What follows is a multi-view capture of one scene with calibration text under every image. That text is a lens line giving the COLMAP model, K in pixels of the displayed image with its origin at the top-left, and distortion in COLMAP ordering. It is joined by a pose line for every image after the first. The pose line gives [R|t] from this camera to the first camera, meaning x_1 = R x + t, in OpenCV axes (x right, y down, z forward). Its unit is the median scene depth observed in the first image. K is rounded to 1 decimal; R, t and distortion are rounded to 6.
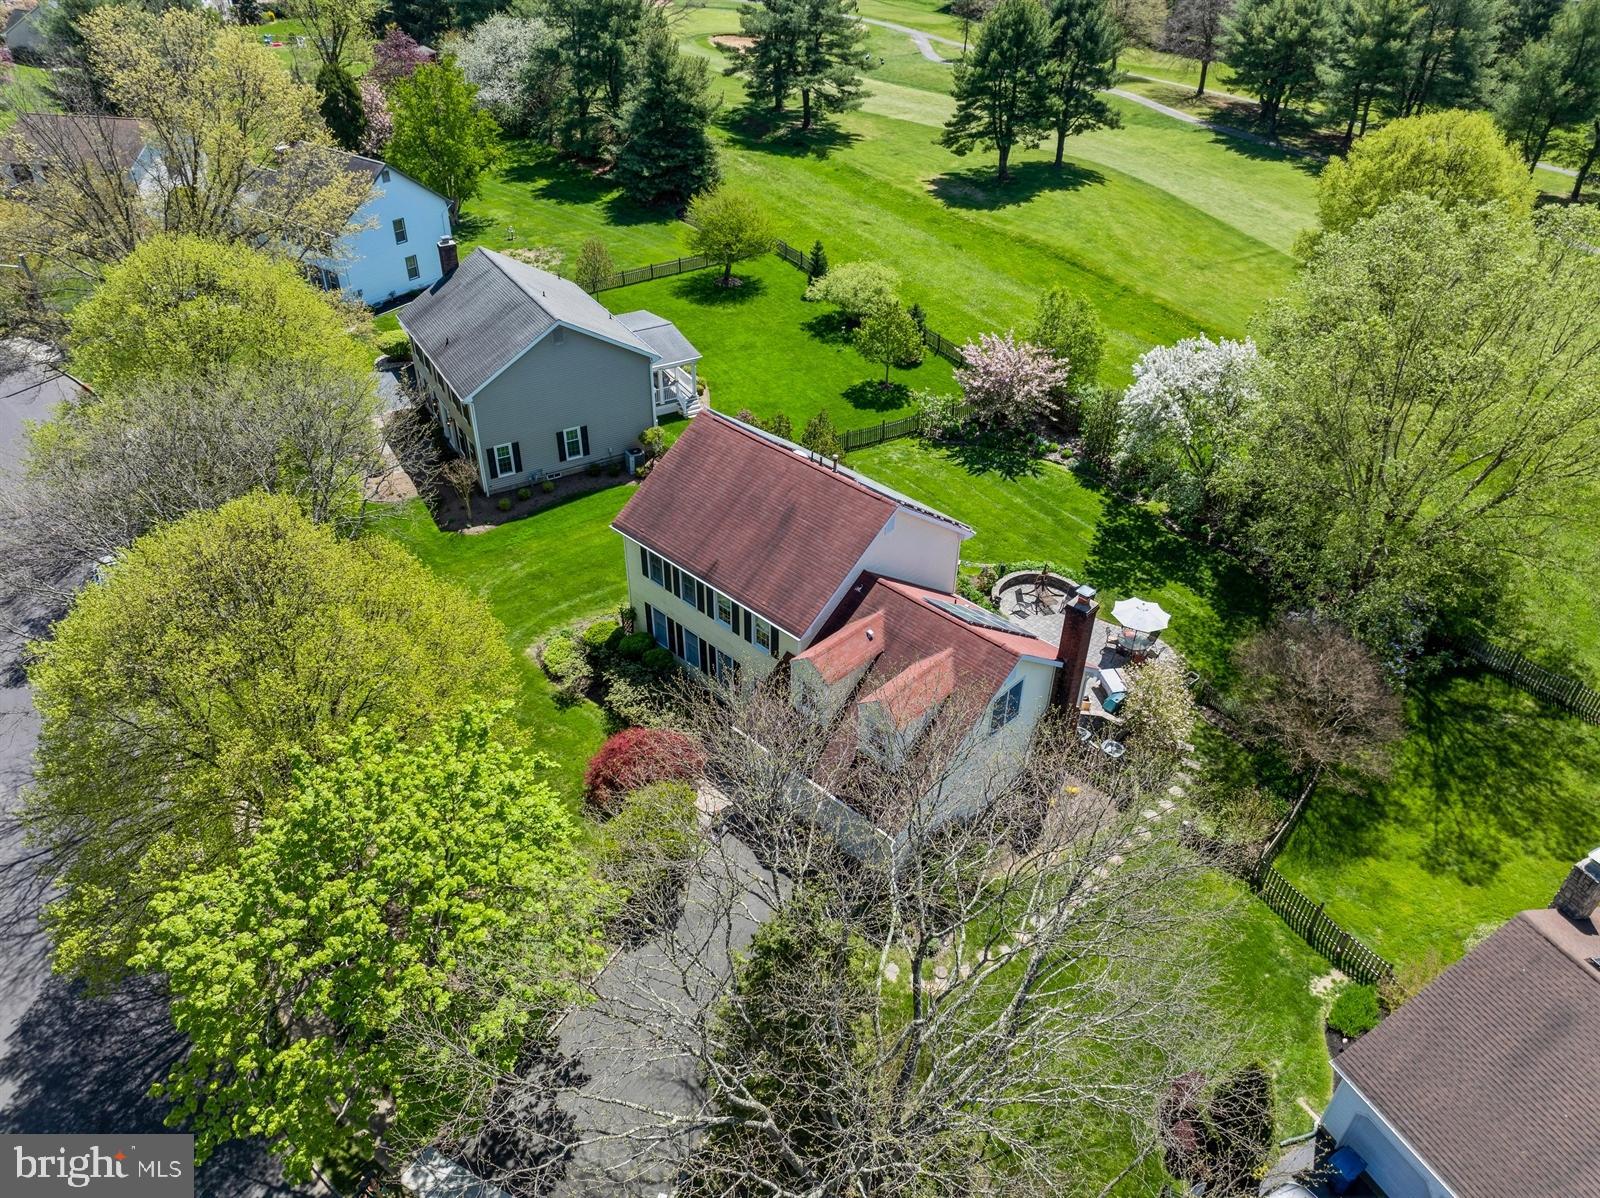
lens RADIAL K [[1127.5, 0, 802.6], [0, 1127.5, 621.4], [0, 0, 1]] dist [-0.031214, 0.001297]
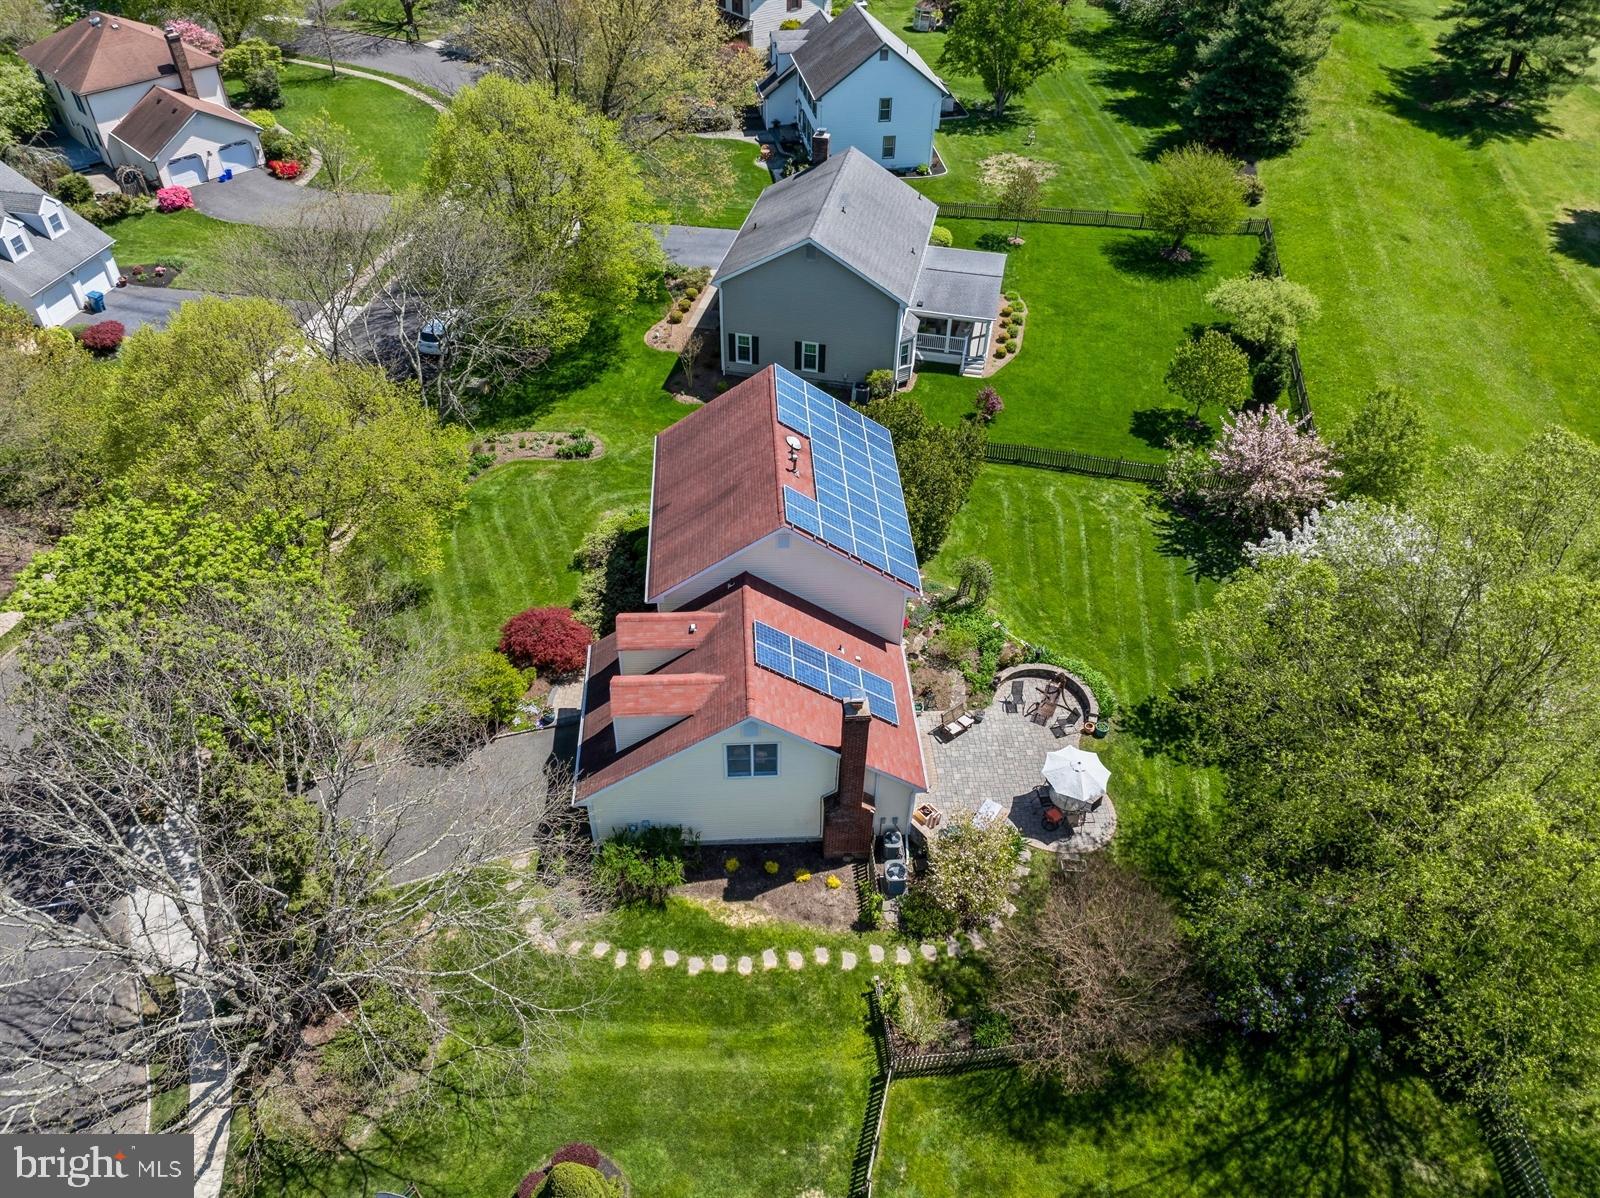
lens RADIAL K [[1127.5, 0, 802.6], [0, 1127.5, 621.4], [0, 0, 1]] dist [-0.031214, 0.001297]
pose [[0.738591, 0.462731, -0.490268, 0.400305], [-0.406771, 0.885826, 0.223270, -0.166563], [0.537606, 0.034521, 0.842489, 0.129696]]
